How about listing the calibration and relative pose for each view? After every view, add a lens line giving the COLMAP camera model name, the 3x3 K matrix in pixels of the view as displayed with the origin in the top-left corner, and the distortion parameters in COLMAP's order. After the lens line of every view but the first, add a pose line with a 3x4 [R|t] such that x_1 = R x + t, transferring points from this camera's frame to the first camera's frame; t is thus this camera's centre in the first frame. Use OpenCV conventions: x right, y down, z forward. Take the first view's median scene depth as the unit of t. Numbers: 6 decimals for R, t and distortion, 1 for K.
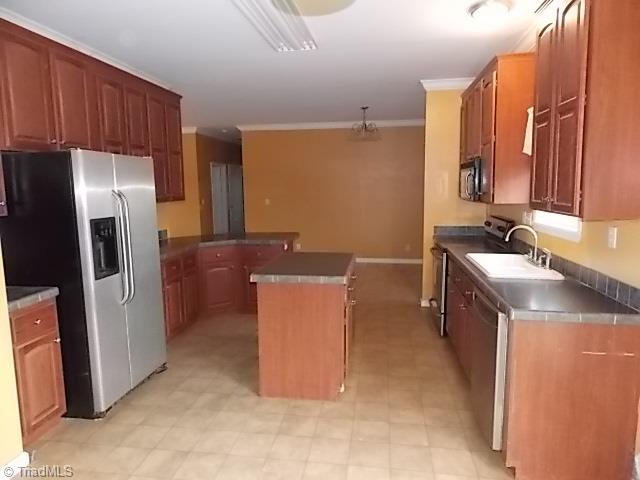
lens RADIAL K [[427.3, 0, 322.2], [0, 427.3, 240.4], [0, 0, 1]] dist [-0.003377, -0.007550]
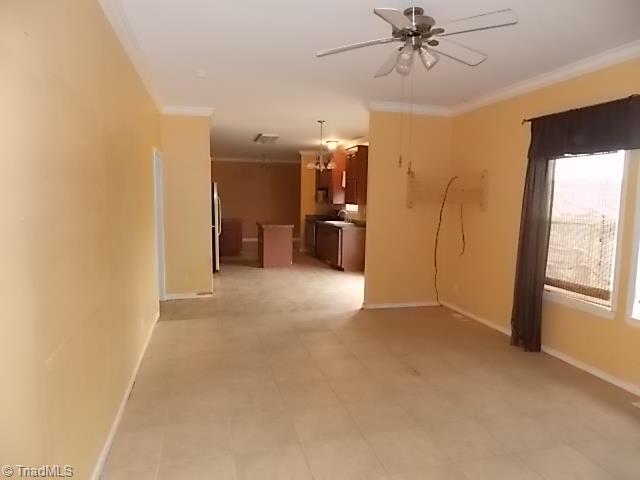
lens RADIAL K [[427.3, 0, 319.7], [0, 427.3, 240.2], [0, 0, 1]] dist [-0.003377, -0.007550]
pose [[0.923418, -0.024264, 0.383028, -0.817994], [0.031617, 0.999417, -0.012914, 0.203339], [-0.382491, 0.024035, 0.923647, -1.668439]]
